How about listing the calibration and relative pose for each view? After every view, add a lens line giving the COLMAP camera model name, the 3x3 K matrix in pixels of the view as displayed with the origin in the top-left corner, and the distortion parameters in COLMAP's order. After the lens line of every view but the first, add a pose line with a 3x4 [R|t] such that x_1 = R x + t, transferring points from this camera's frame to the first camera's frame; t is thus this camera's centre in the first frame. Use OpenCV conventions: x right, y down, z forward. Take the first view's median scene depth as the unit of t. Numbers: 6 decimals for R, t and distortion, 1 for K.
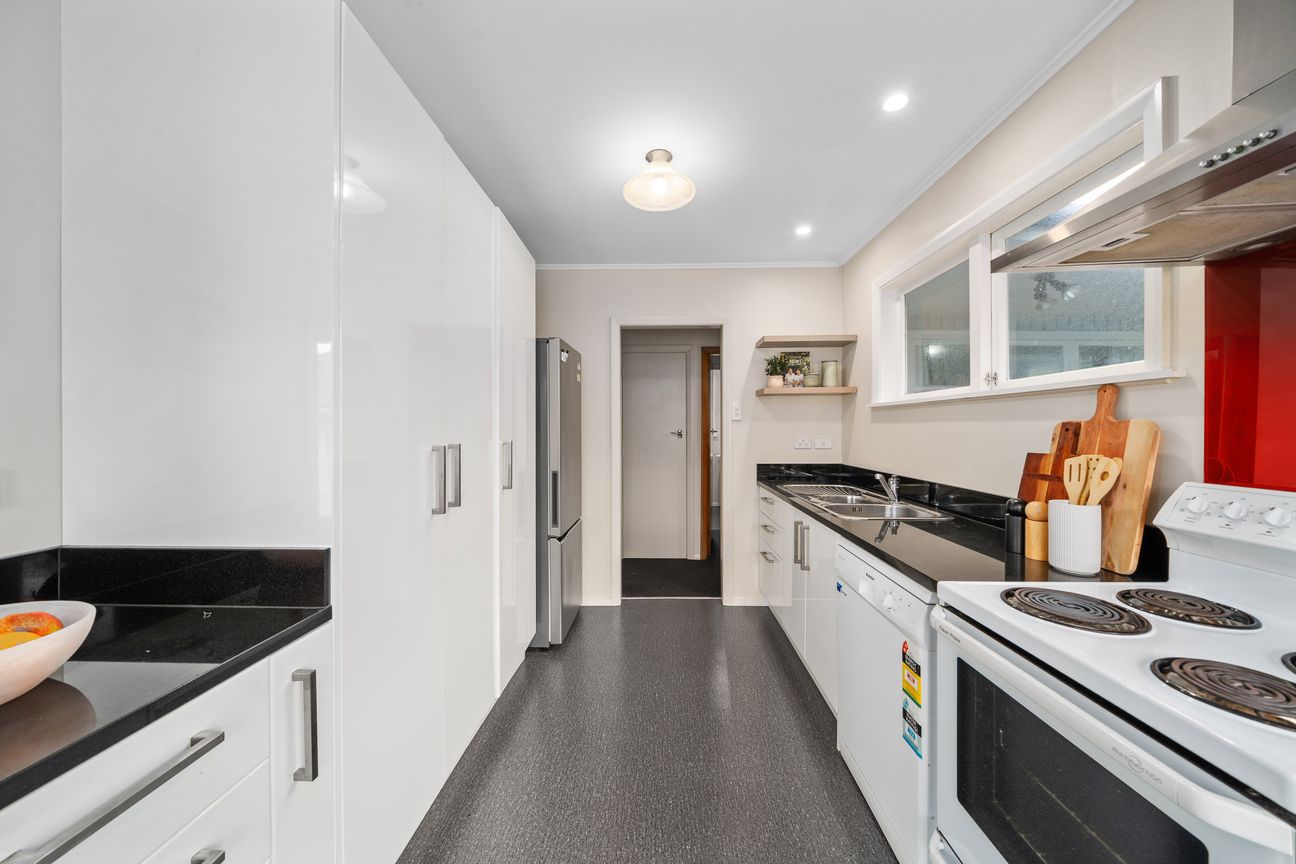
lens RADIAL K [[440.3, 0, 655.3], [0, 440.3, 433.5], [0, 0, 1]] dist [-0.000166, -0.003871]
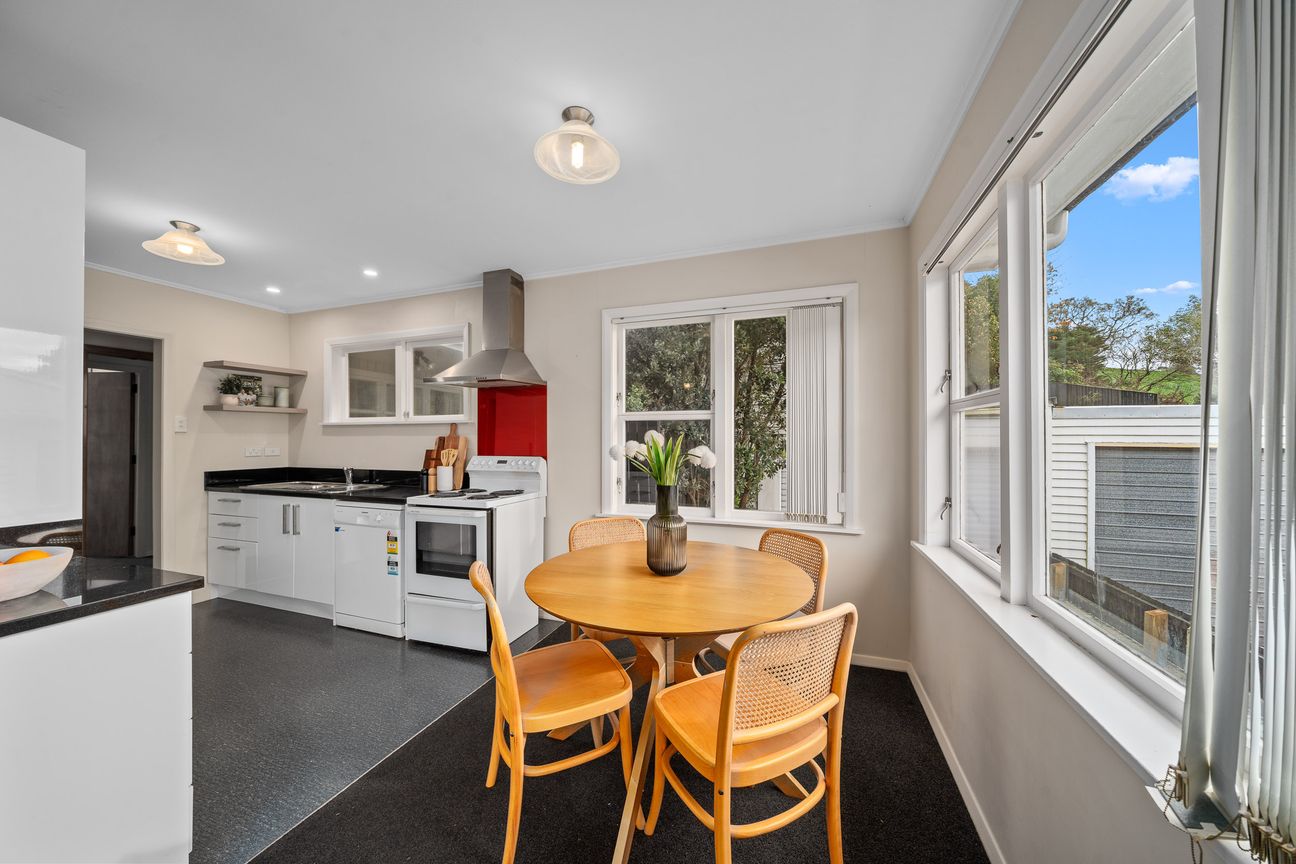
lens RADIAL K [[440.3, 0, 655.3], [0, 440.3, 433.5], [0, 0, 1]] dist [-0.000166, -0.003871]
pose [[0.301527, 0.013893, 0.953356, -1.041261], [0.012615, 0.999748, -0.018559, 0.016751], [-0.953374, 0.017622, 0.301276, -0.887875]]
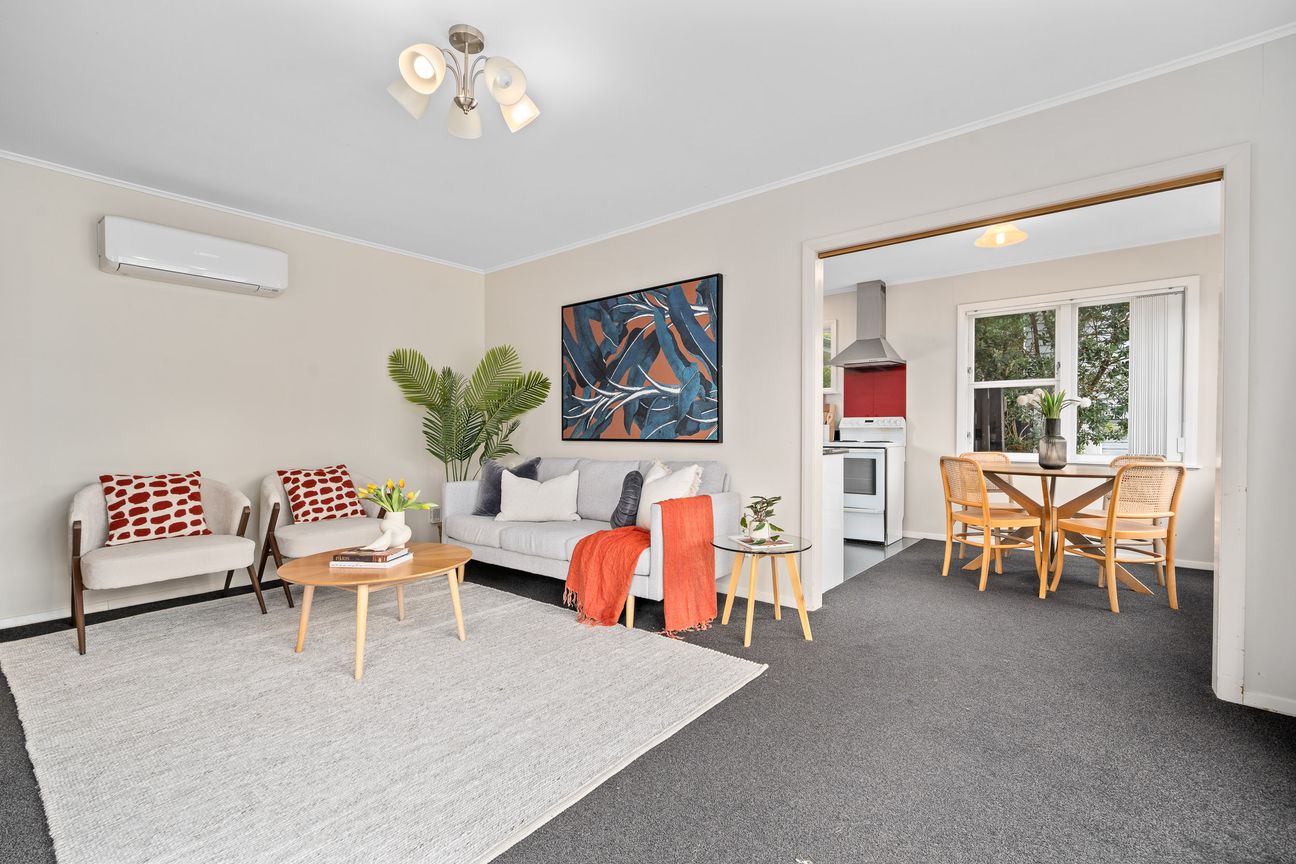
lens RADIAL K [[575.7, 0, 651.0], [0, 575.7, 436.6], [0, 0, 1]] dist [0.000811, 0.000091]
pose [[0.612528, -0.005482, 0.790430, -3.212356], [0.008636, 0.999963, 0.000243, 0.201617], [-0.790402, 0.006677, 0.612553, -0.719529]]
